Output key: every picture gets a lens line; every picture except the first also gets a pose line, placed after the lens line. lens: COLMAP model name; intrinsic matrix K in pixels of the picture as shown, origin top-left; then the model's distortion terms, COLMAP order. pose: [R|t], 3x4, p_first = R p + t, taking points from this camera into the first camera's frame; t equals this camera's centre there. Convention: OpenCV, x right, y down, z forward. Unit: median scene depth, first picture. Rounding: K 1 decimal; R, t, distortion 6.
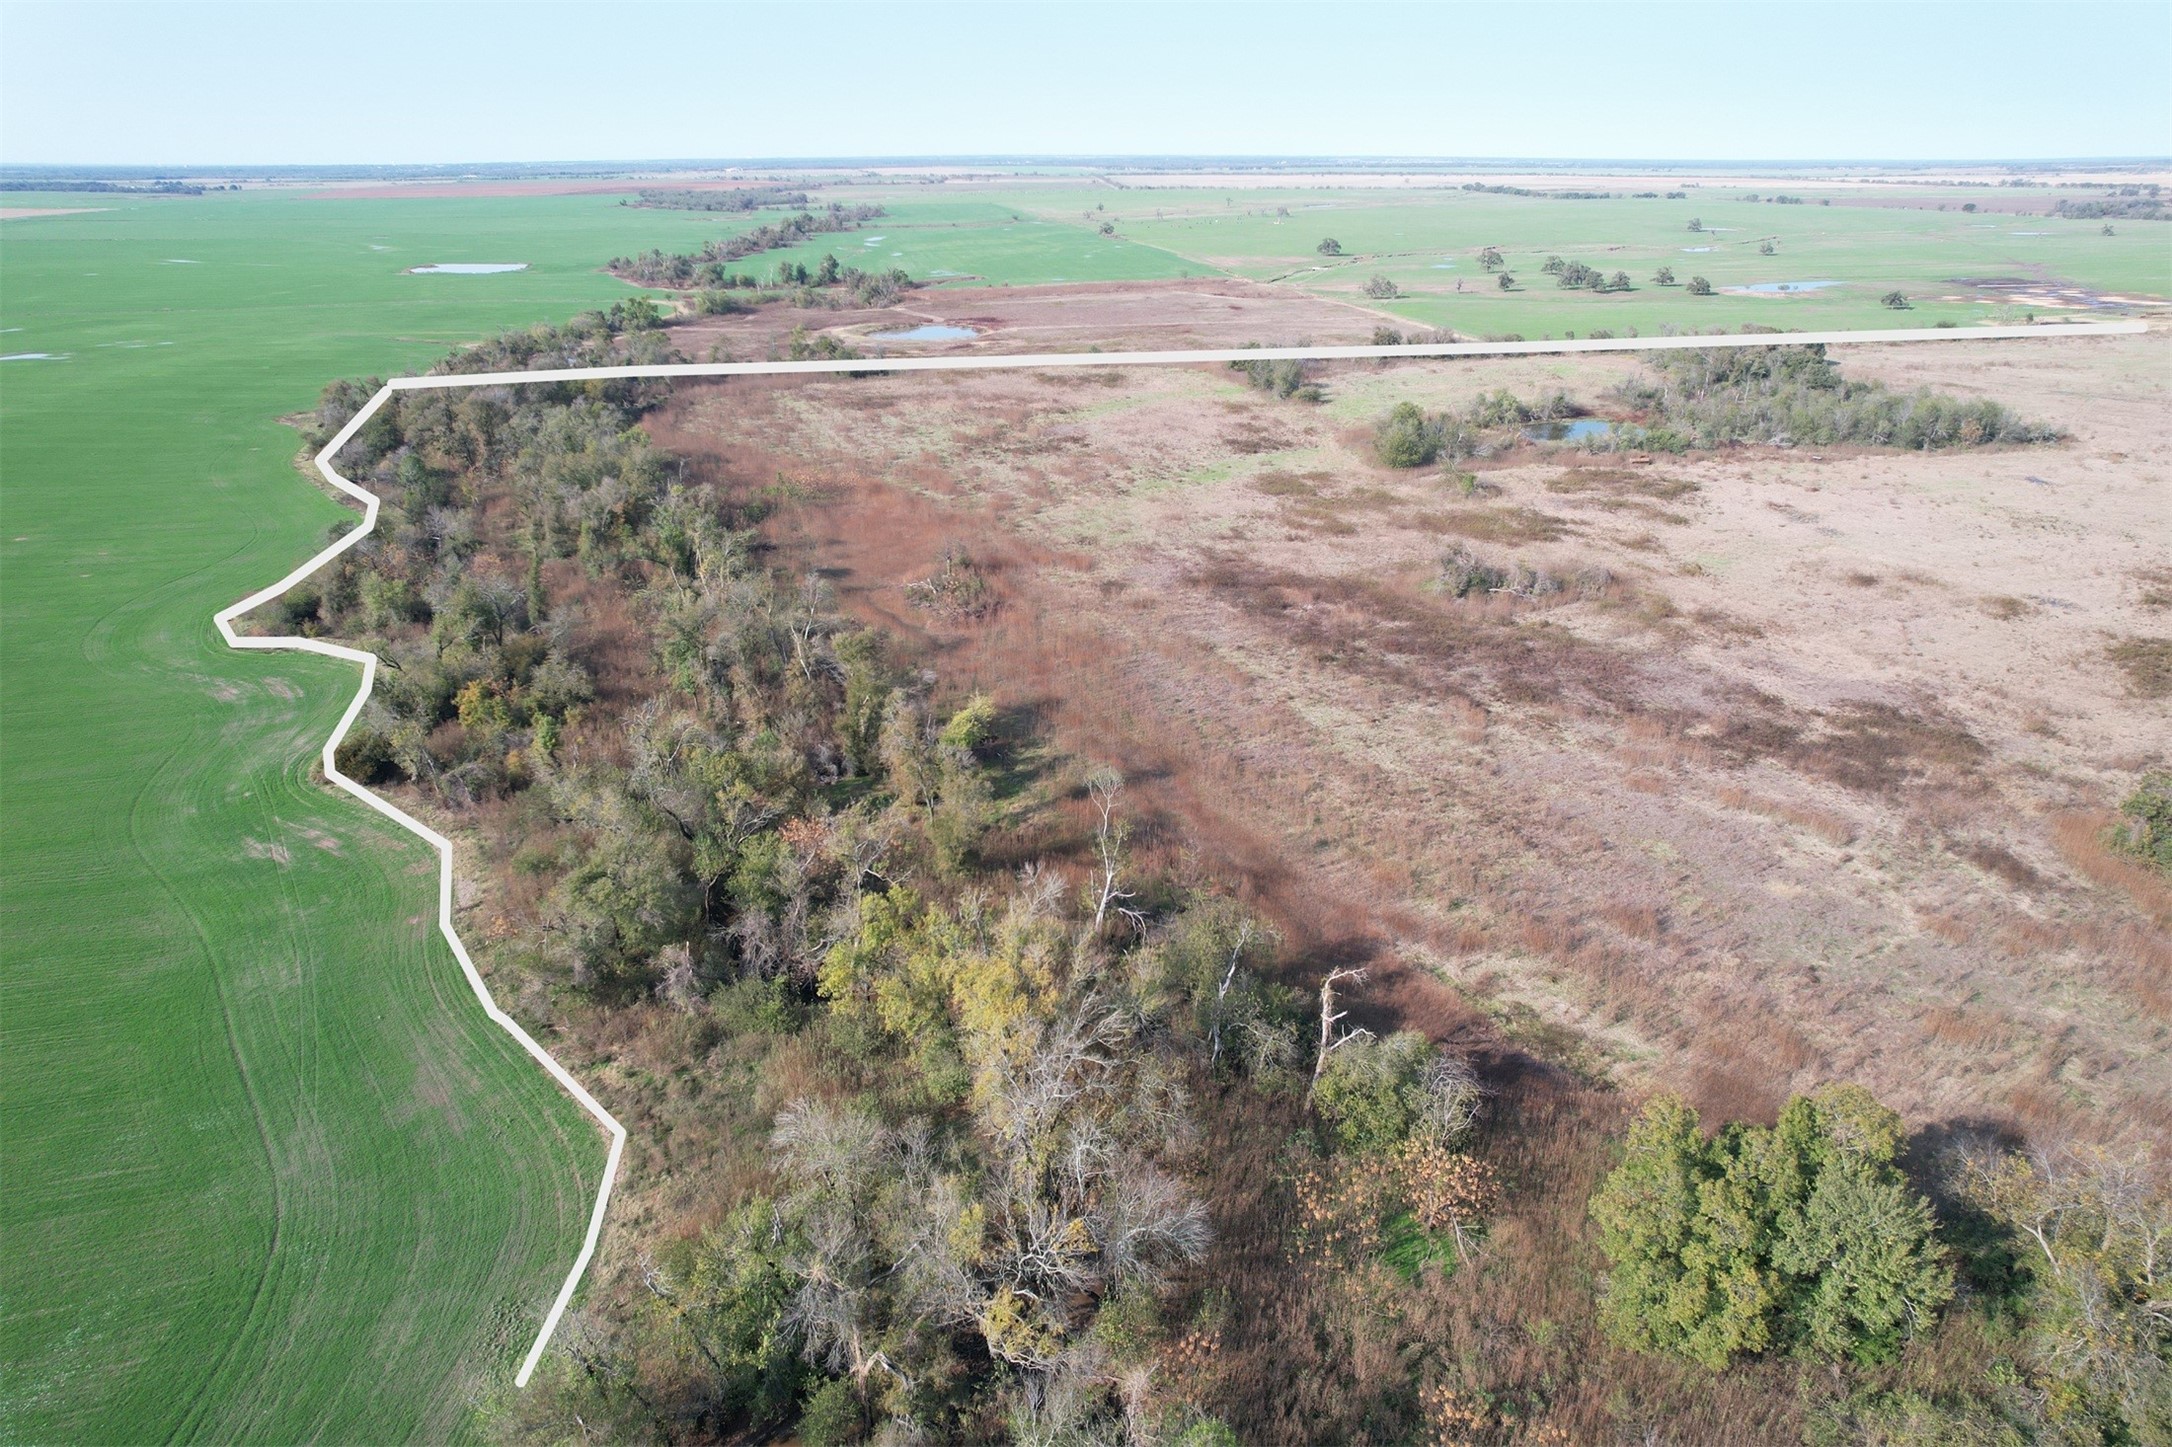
lens RADIAL K [[1398.3, 0, 1090.4], [0, 1398.3, 719.6], [0, 0, 1]] dist [-0.081006, 0.080562]
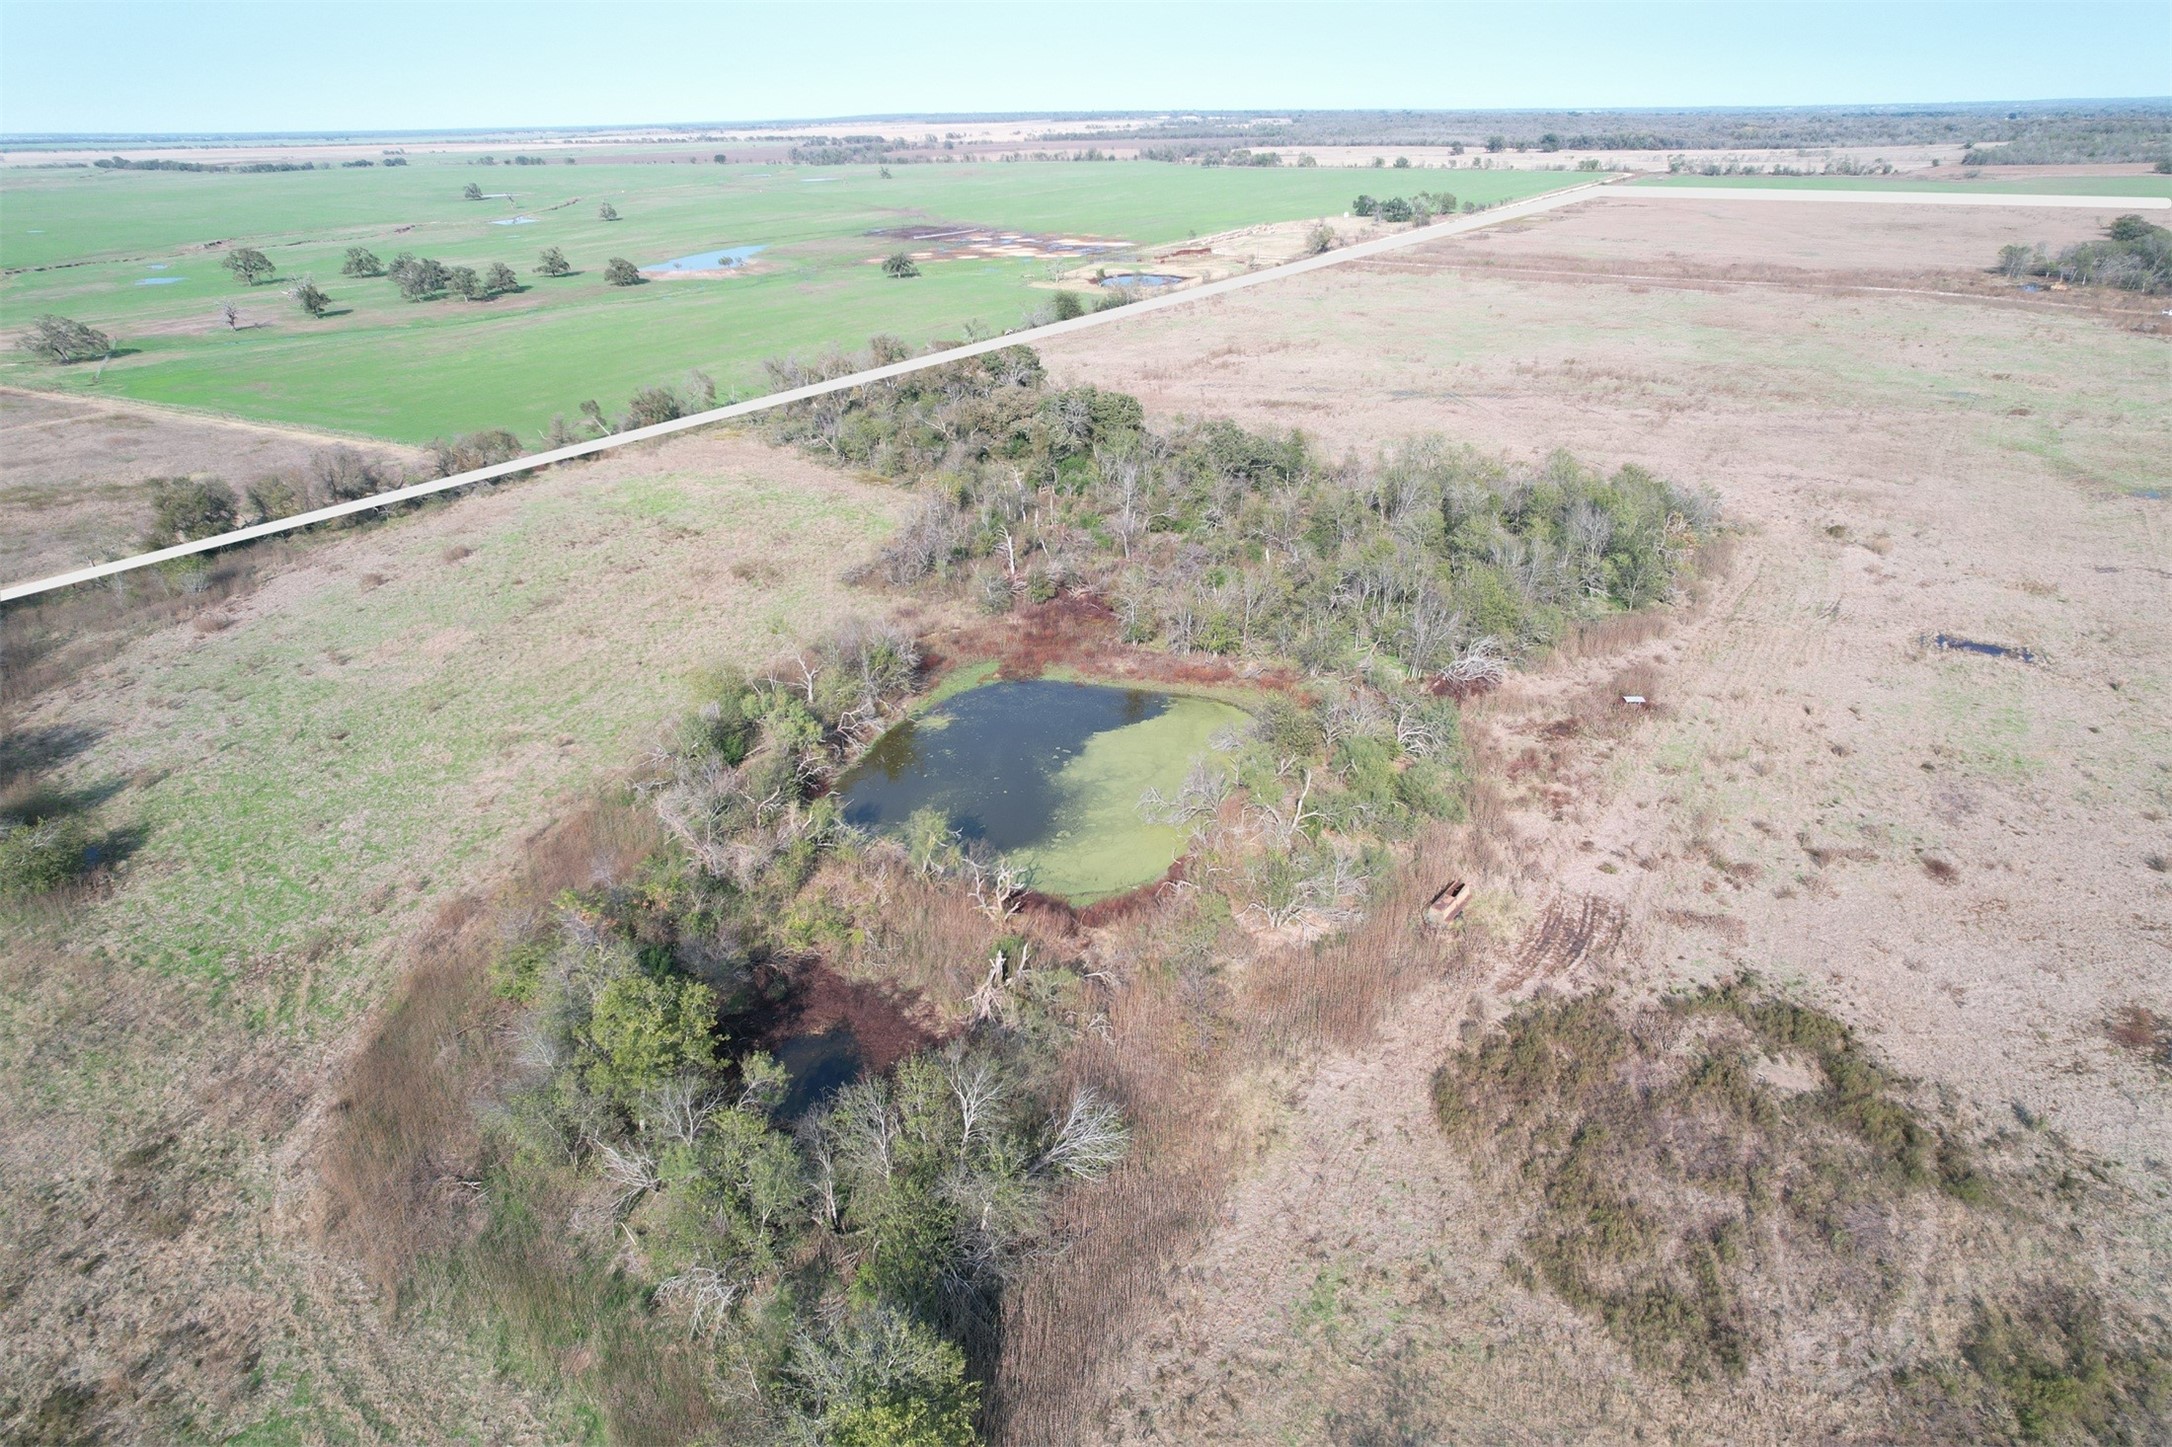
lens RADIAL K [[1398.3, 0, 1090.4], [0, 1398.3, 719.6], [0, 0, 1]] dist [-0.081006, 0.080562]
pose [[0.660869, -0.309914, 0.683524, 0.070092], [0.297511, 0.944322, 0.140512, -0.137953], [-0.689013, 0.110496, 0.716276, 0.391485]]
